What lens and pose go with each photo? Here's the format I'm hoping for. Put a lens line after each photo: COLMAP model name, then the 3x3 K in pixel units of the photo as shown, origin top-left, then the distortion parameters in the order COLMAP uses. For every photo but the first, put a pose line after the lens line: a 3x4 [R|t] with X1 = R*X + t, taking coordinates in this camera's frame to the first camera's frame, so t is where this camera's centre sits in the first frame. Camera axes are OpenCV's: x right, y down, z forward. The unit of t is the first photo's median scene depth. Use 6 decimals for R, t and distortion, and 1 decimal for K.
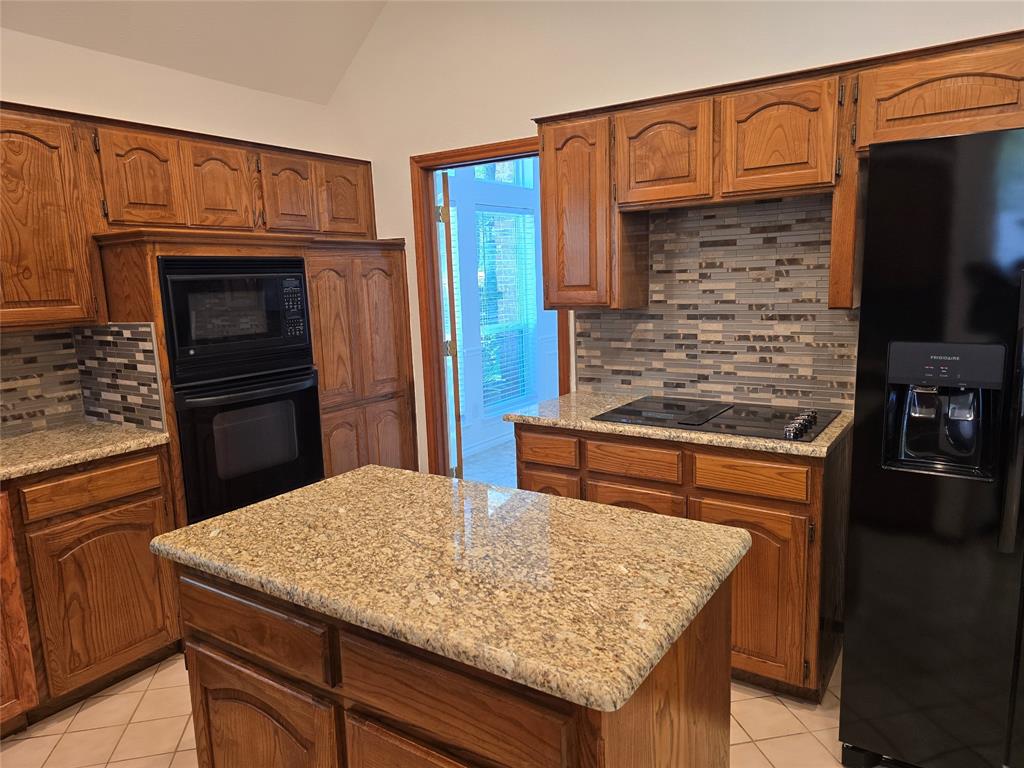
lens RADIAL K [[685.7, 0, 515.1], [0, 685.7, 382.1], [0, 0, 1]] dist [0.091510, -0.094011]
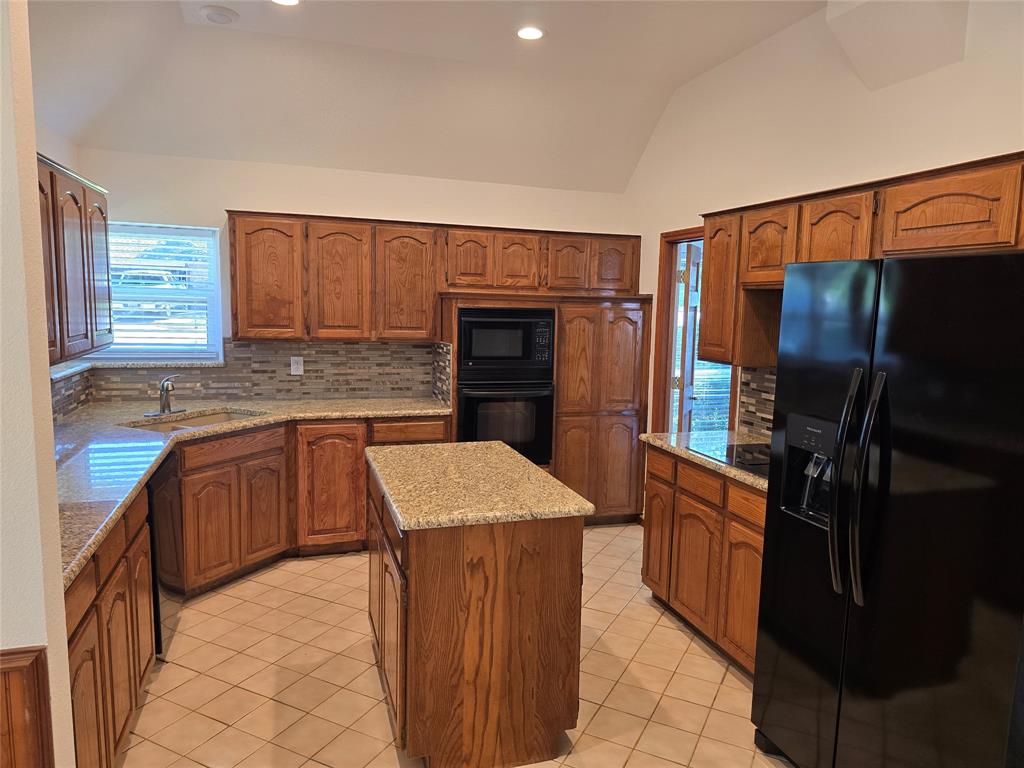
lens RADIAL K [[685.7, 0, 515.1], [0, 685.7, 382.1], [0, 0, 1]] dist [0.091510, -0.094011]
pose [[0.783334, 0.125100, -0.608882, 0.624587], [-0.145963, 0.989169, 0.015451, -0.040138], [0.604220, 0.076771, 0.793110, -0.233162]]
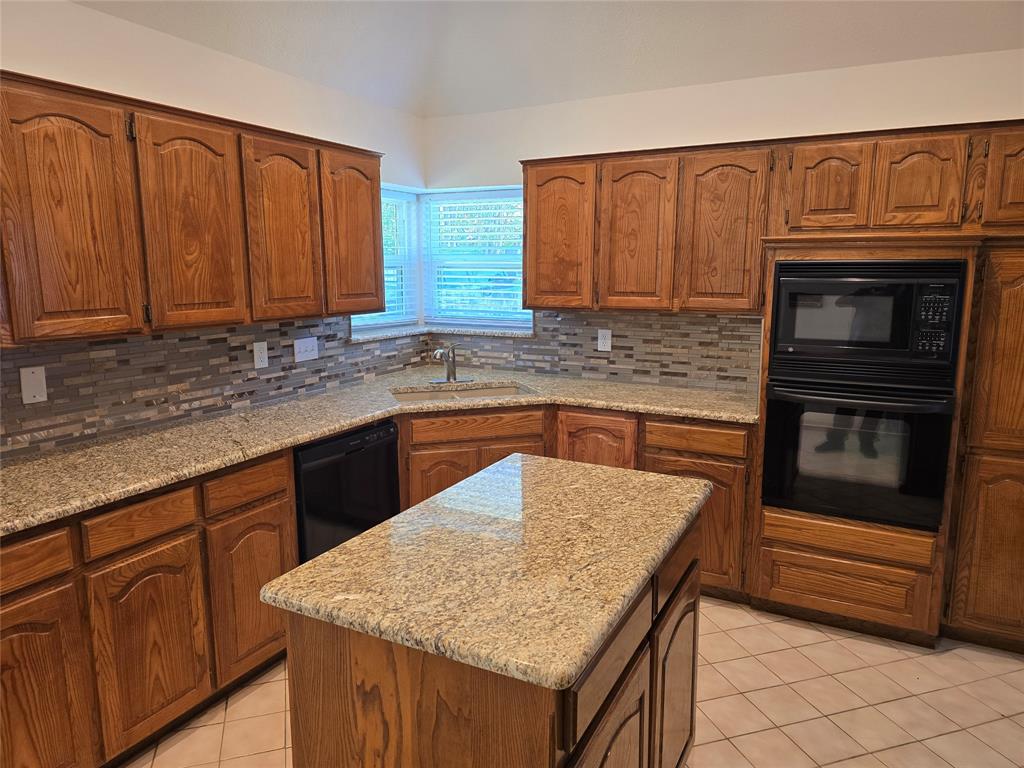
lens RADIAL K [[685.7, 0, 515.1], [0, 685.7, 382.1], [0, 0, 1]] dist [0.091510, -0.094011]
pose [[0.109231, 0.198568, -0.973981, 0.548882], [-0.157122, 0.970975, 0.180335, -0.121154], [0.981520, 0.133336, 0.137260, 0.439615]]
